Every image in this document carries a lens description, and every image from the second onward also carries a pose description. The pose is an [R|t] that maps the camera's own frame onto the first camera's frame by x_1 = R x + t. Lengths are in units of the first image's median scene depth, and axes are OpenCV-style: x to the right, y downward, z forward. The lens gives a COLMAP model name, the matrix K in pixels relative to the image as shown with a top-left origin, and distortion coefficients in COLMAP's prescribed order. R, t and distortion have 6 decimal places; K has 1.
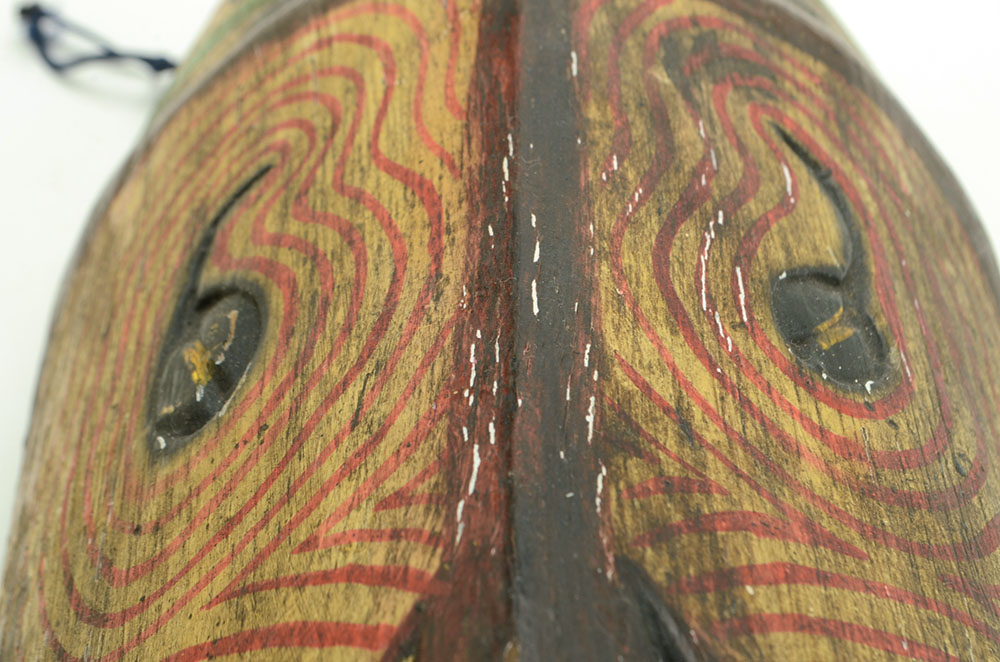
lens RADIAL K [[2253.9, 0, 500.0], [0, 2253.9, 331.0], [0, 0, 1]] dist [-0.010831, -0.053460]
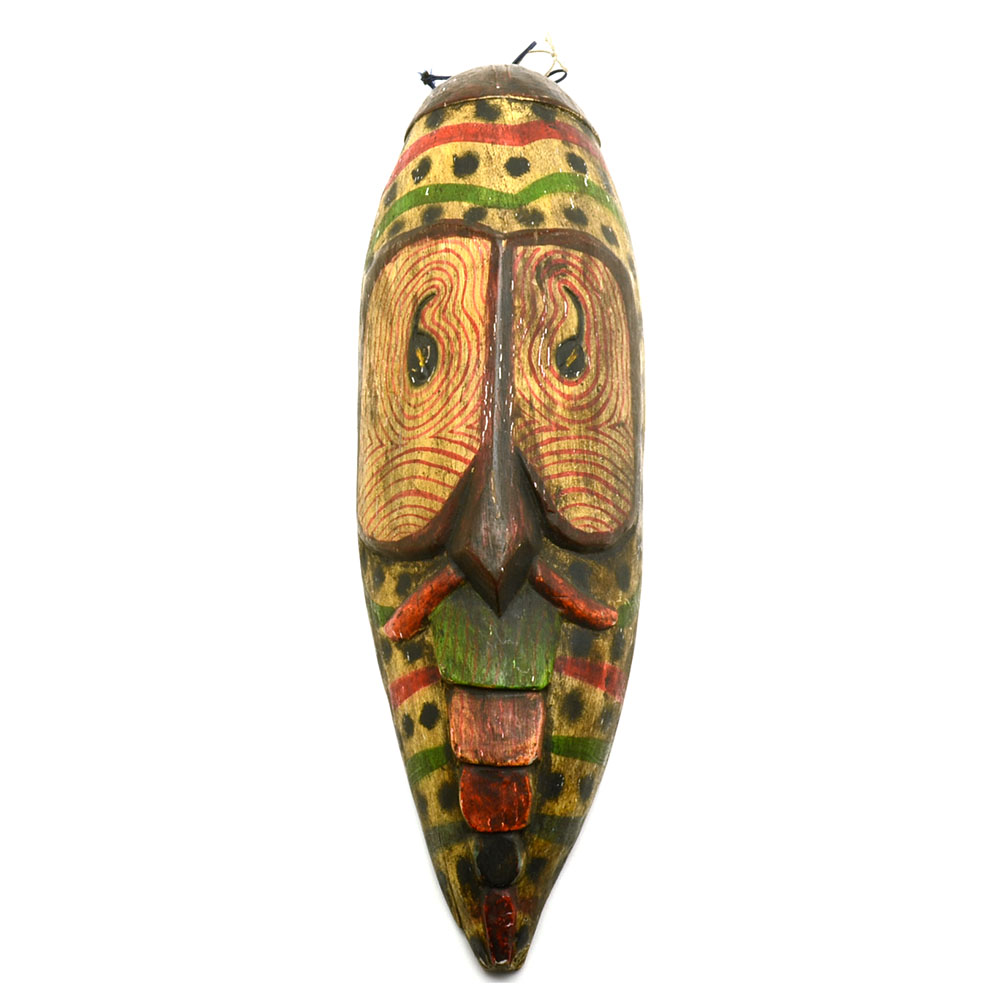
lens RADIAL K [[2082.4, 0, 500.0], [0, 2082.4, 500.0], [0, 0, 1]] dist [0.003443, 0.106258]
pose [[0.999700, 0.020819, 0.012890, -0.032453], [-0.024480, 0.838689, 0.544060, -2.015131], [0.000516, -0.544213, 0.838947, -2.573926]]
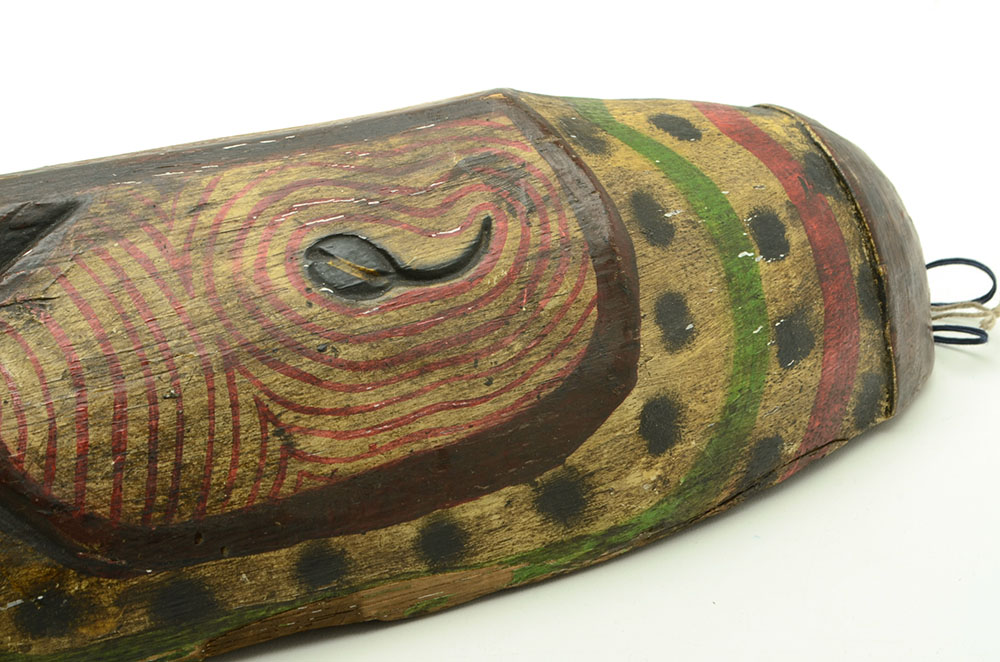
lens RADIAL K [[1906.6, 0, 500.0], [0, 1906.6, 331.0], [0, 0, 1]] dist [-0.028541, -0.061029]
pose [[0.430598, 0.503225, -0.749233, 1.558765], [-0.609143, 0.774589, 0.170169, -0.337616], [0.665980, 0.383116, 0.640072, 0.047512]]
